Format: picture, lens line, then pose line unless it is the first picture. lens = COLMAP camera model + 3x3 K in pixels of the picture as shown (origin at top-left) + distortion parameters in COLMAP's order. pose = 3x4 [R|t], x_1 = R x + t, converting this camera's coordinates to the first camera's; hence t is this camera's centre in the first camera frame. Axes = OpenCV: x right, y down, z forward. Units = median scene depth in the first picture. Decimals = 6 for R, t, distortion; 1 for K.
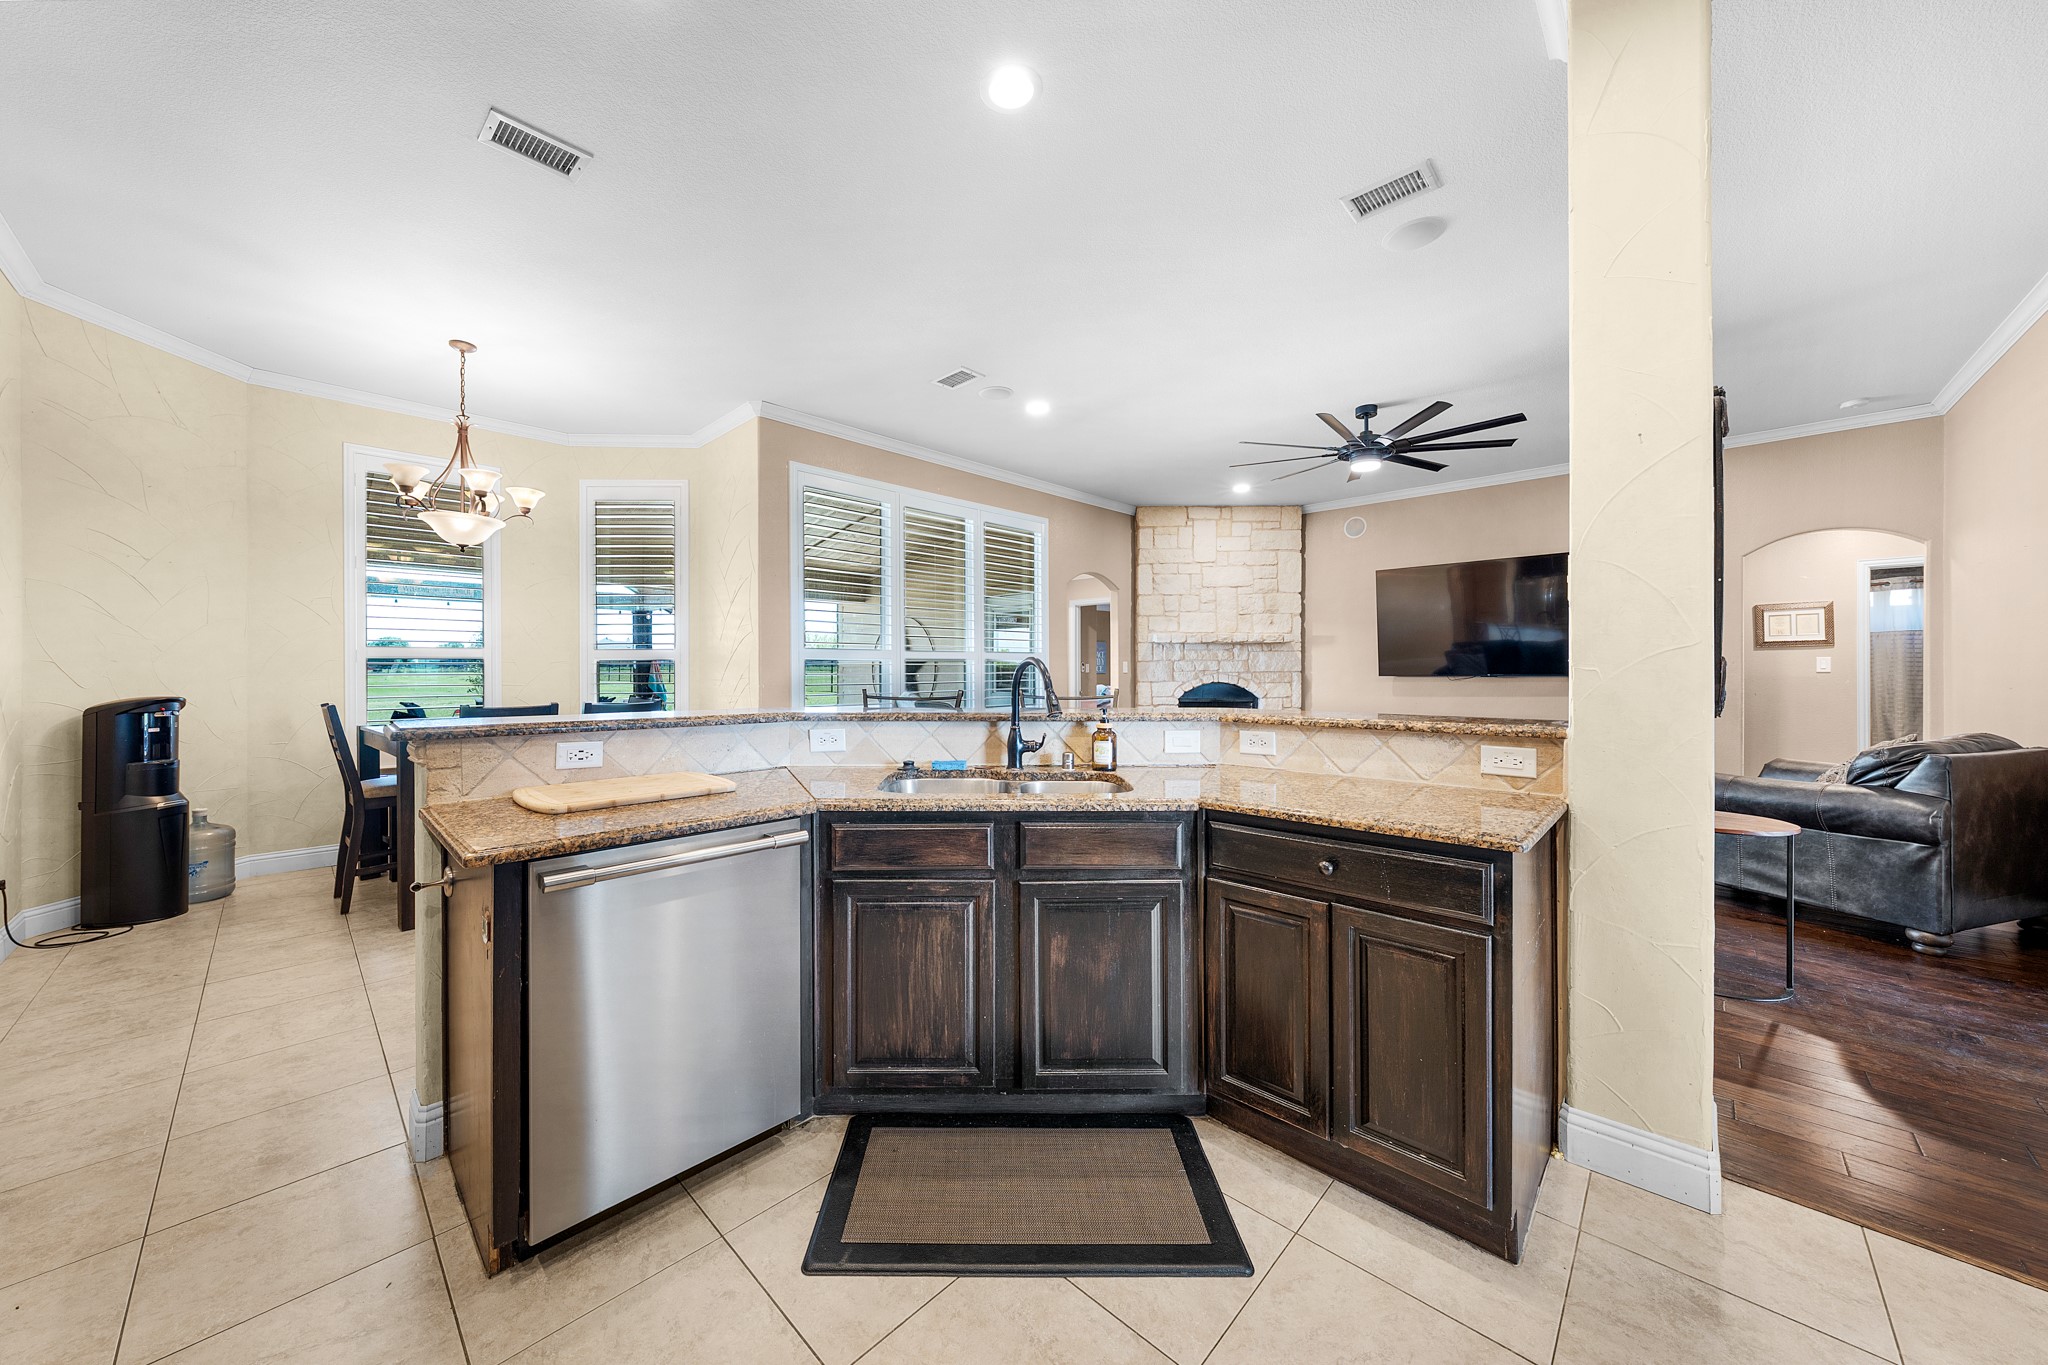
lens RADIAL K [[708.2, 0, 993.2], [0, 708.2, 675.3], [0, 0, 1]] dist [-0.002487, 0.000217]
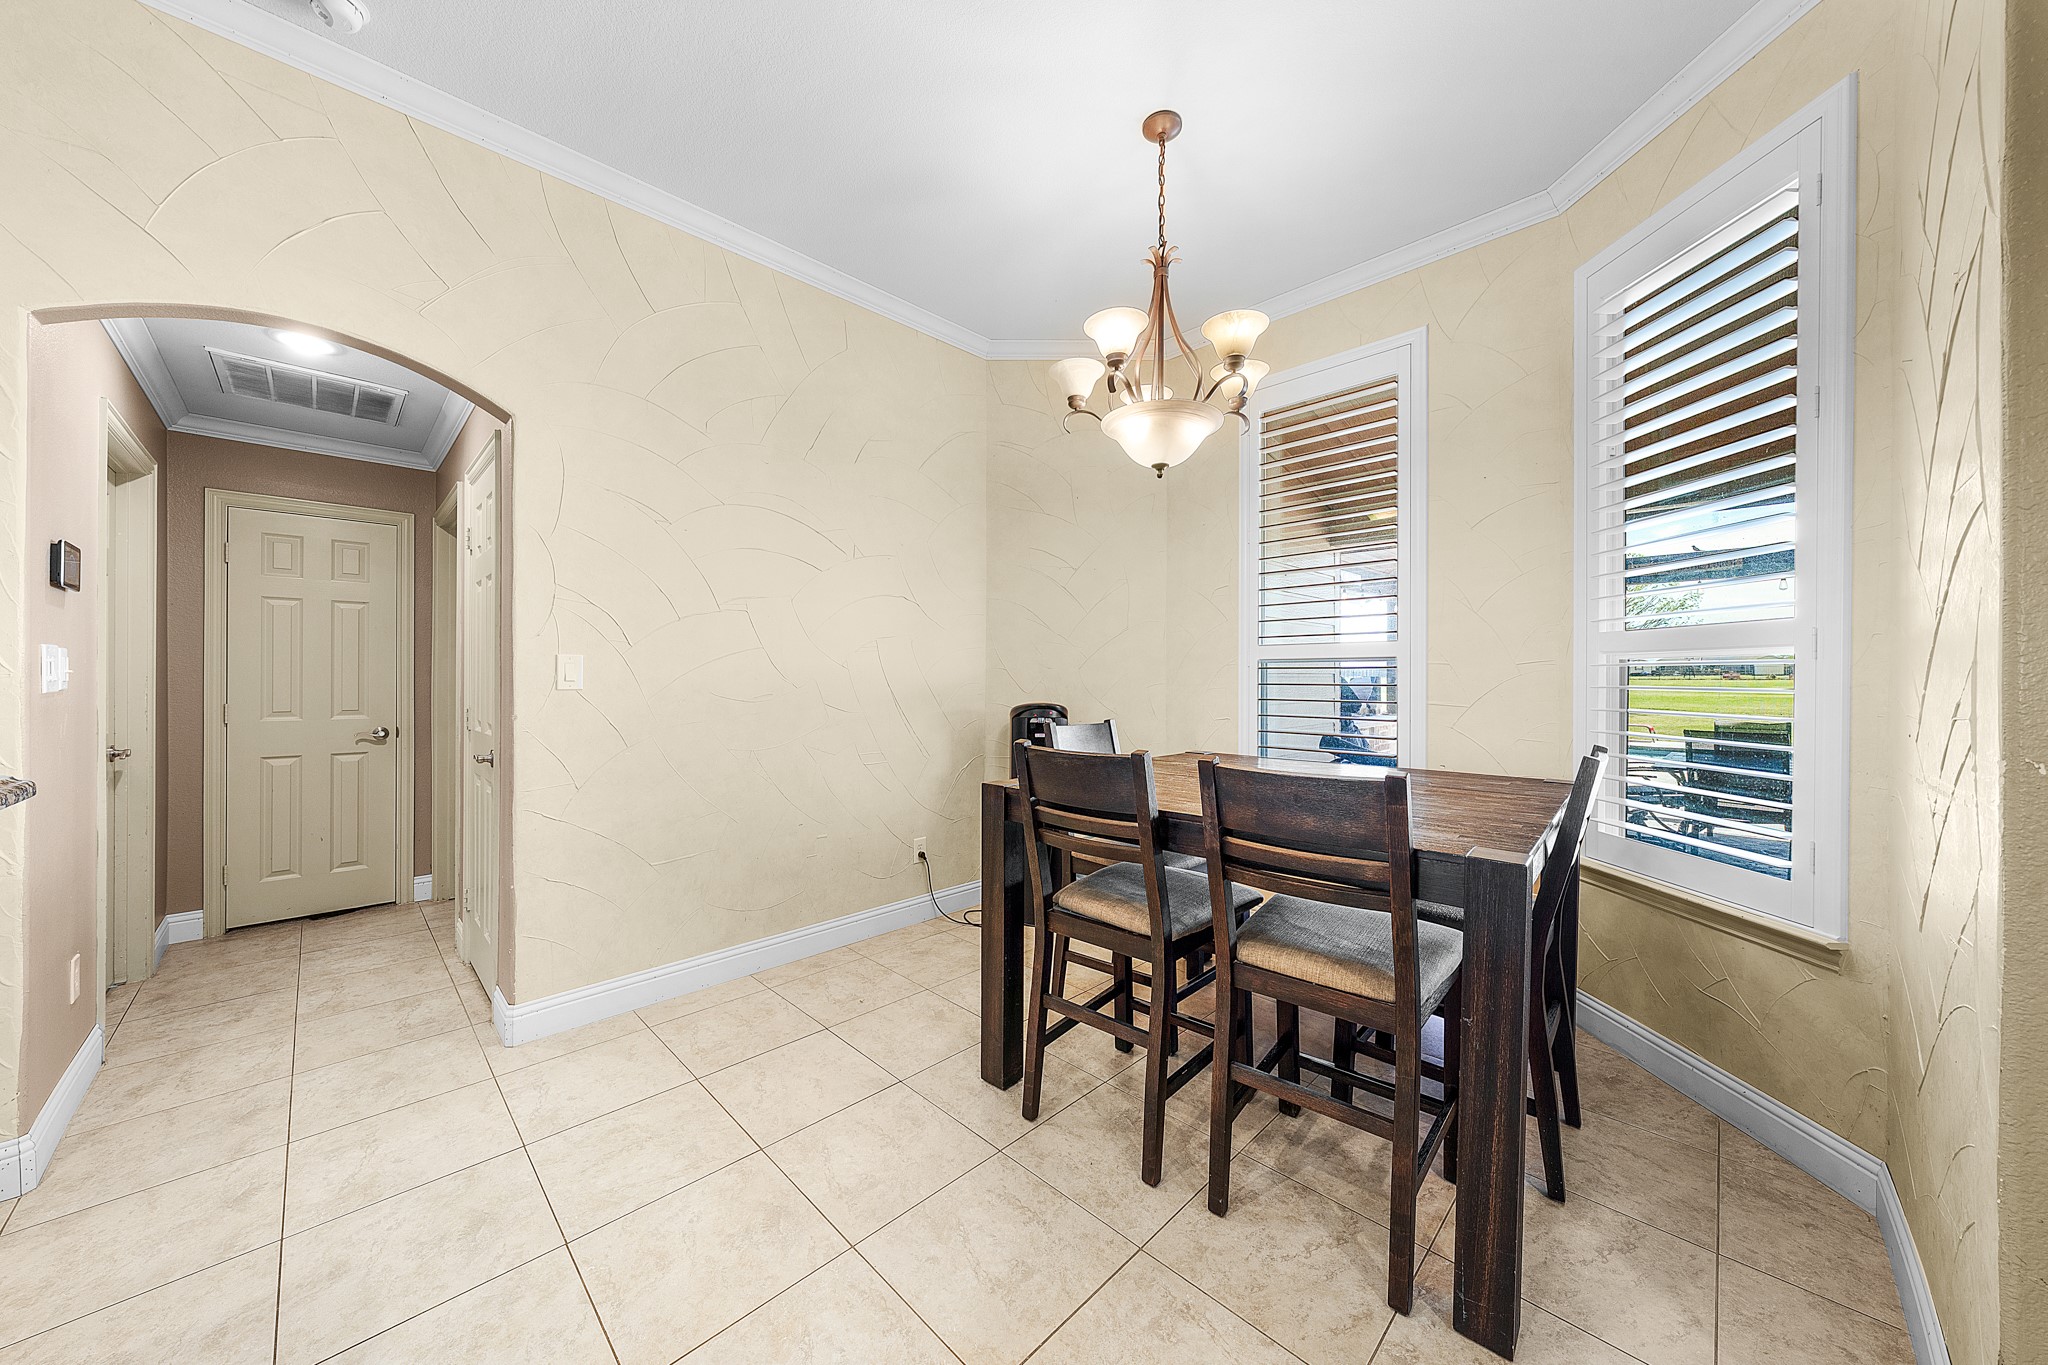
lens RADIAL K [[709.3, 0, 1016.9], [0, 709.3, 672.9], [0, 0, 1]] dist [-0.000556, 0.000121]
pose [[-0.012193, -0.000162, -0.999926, -0.112335], [-0.009967, 0.999950, -0.000041, -0.007161], [0.999876, 0.009966, -0.012194, 0.647124]]
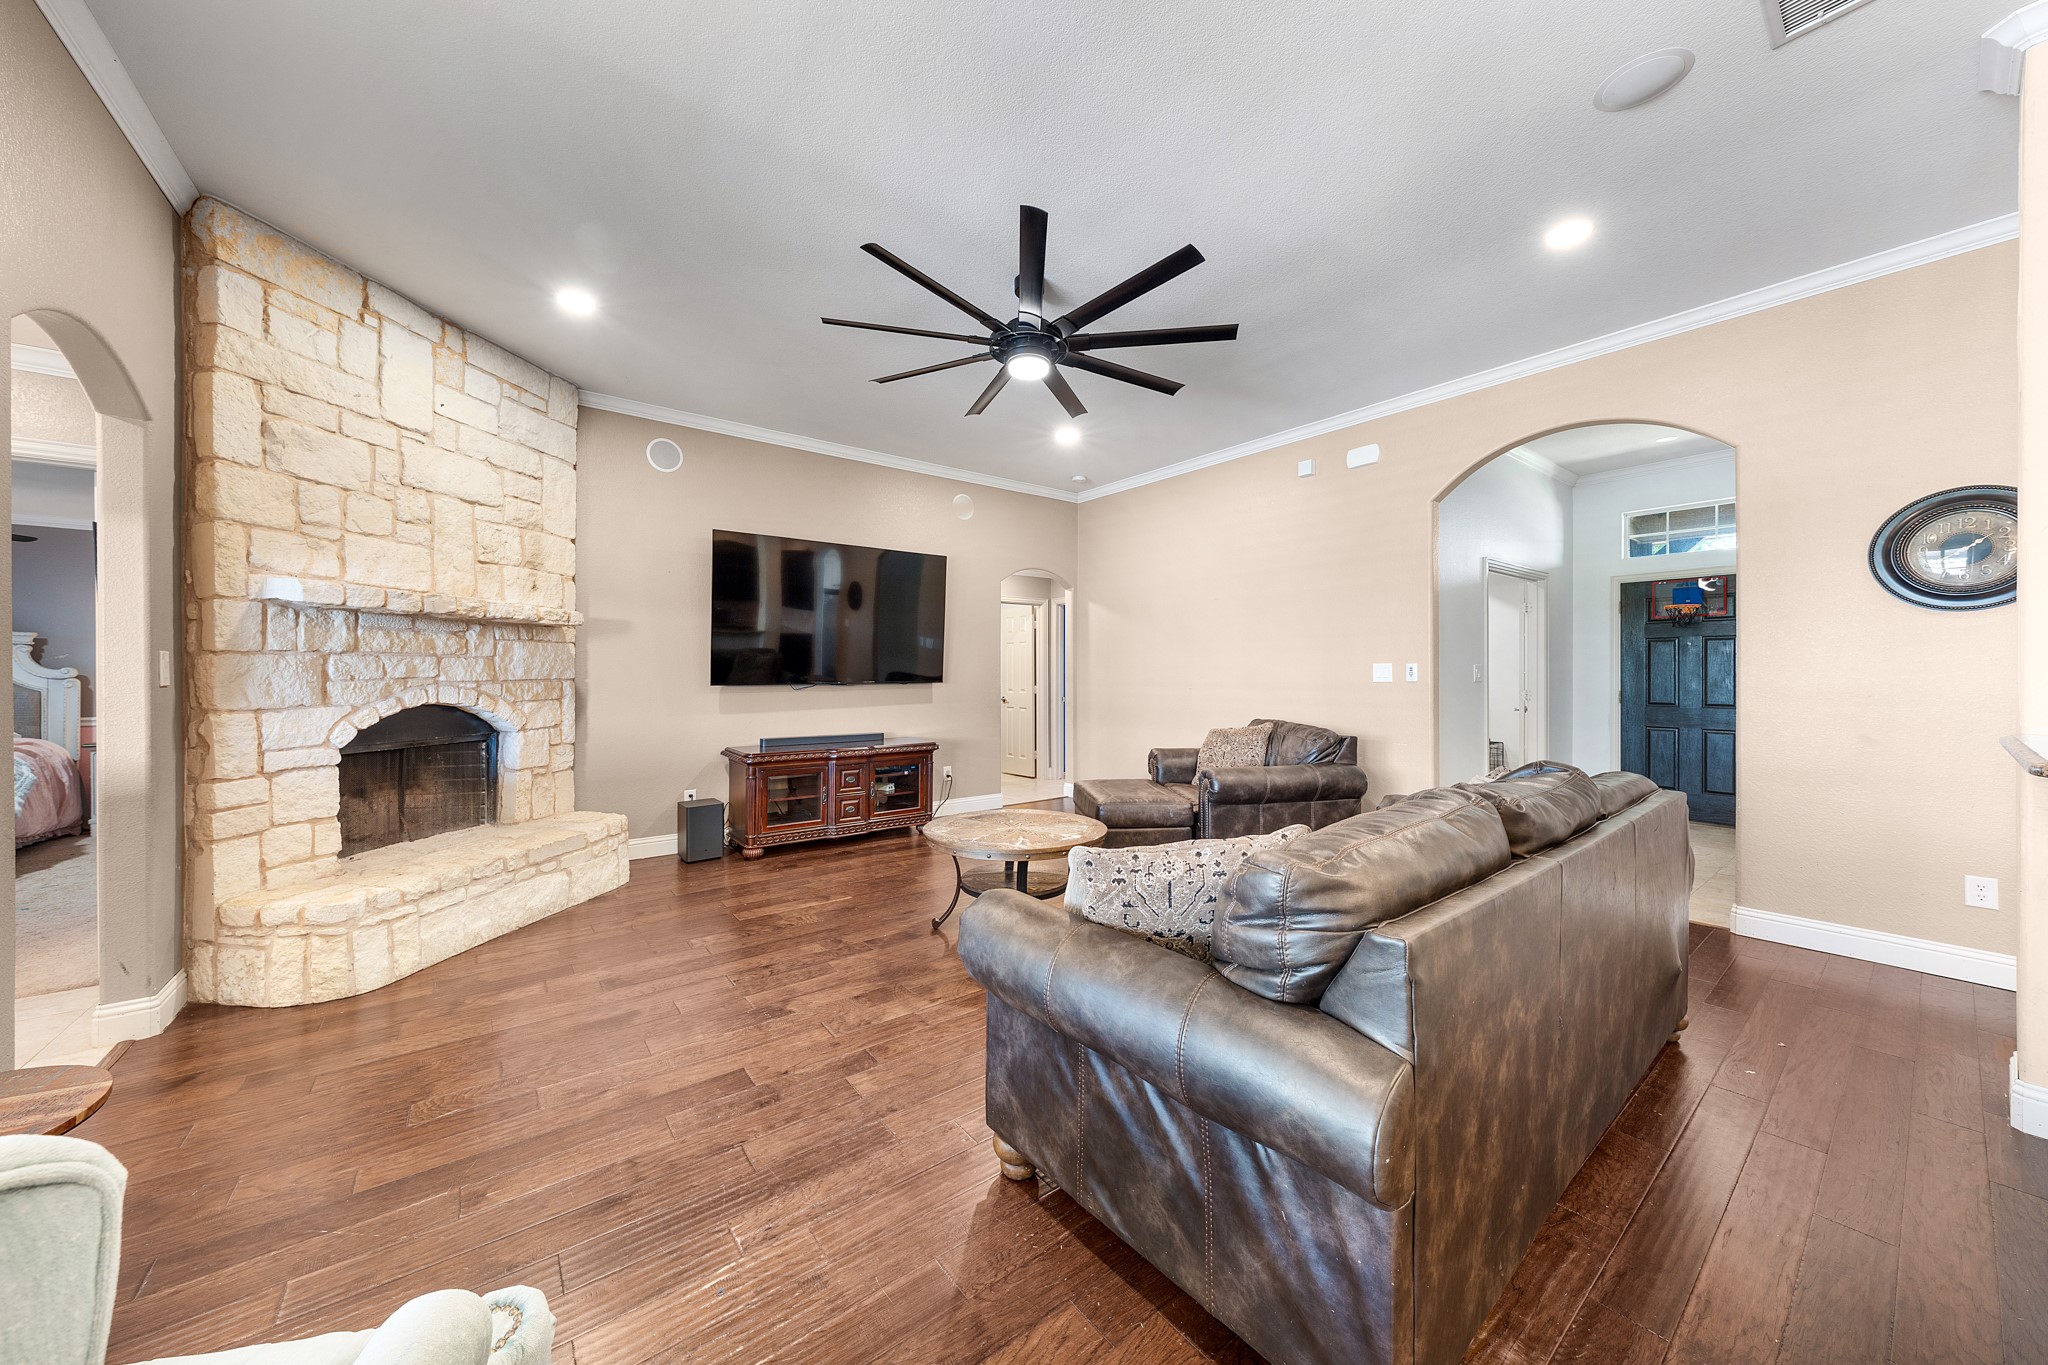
lens RADIAL K [[709.3, 0, 1016.9], [0, 709.3, 672.9], [0, 0, 1]] dist [-0.000556, 0.000121]
pose [[0.138249, 0.004703, 0.990386, -0.114784], [0.005850, 0.999967, -0.005565, -0.007599], [-0.990380, 0.006563, 0.138217, 0.831262]]
